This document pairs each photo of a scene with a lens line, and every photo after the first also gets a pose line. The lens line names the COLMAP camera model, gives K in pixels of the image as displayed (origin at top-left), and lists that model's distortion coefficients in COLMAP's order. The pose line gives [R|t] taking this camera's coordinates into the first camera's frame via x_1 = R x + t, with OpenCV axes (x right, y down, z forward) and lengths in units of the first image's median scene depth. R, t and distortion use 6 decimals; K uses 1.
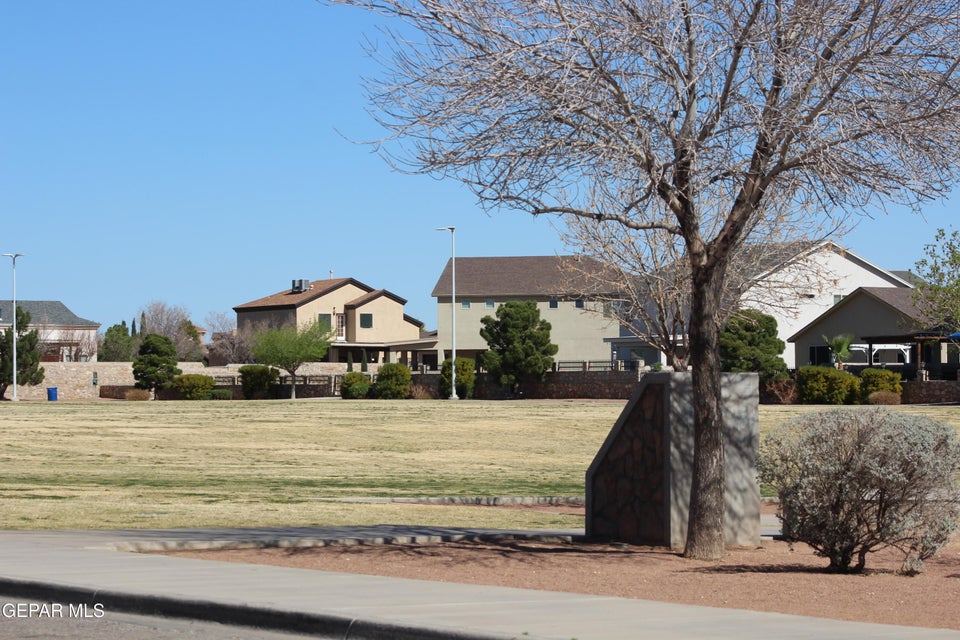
lens RADIAL K [[2076.8, 0, 480.0], [0, 2076.8, 320.0], [0, 0, 1]] dist [-0.039122, -0.077284]
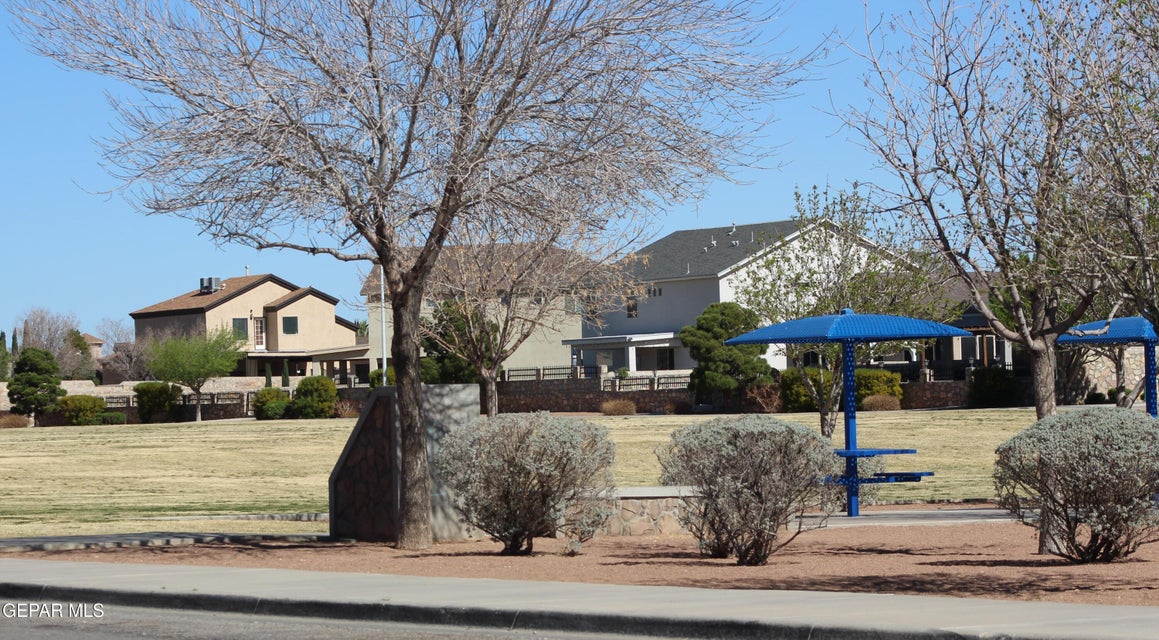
lens RADIAL K [[2869.7, 0, 579.5], [0, 2869.7, 320.0], [0, 0, 1]] dist [-0.015063, -0.287334]
pose [[0.999634, -0.024730, 0.011012, 0.055060], [0.024683, 0.999686, 0.004379, -0.004454], [-0.011117, -0.004105, 0.999930, -0.169679]]
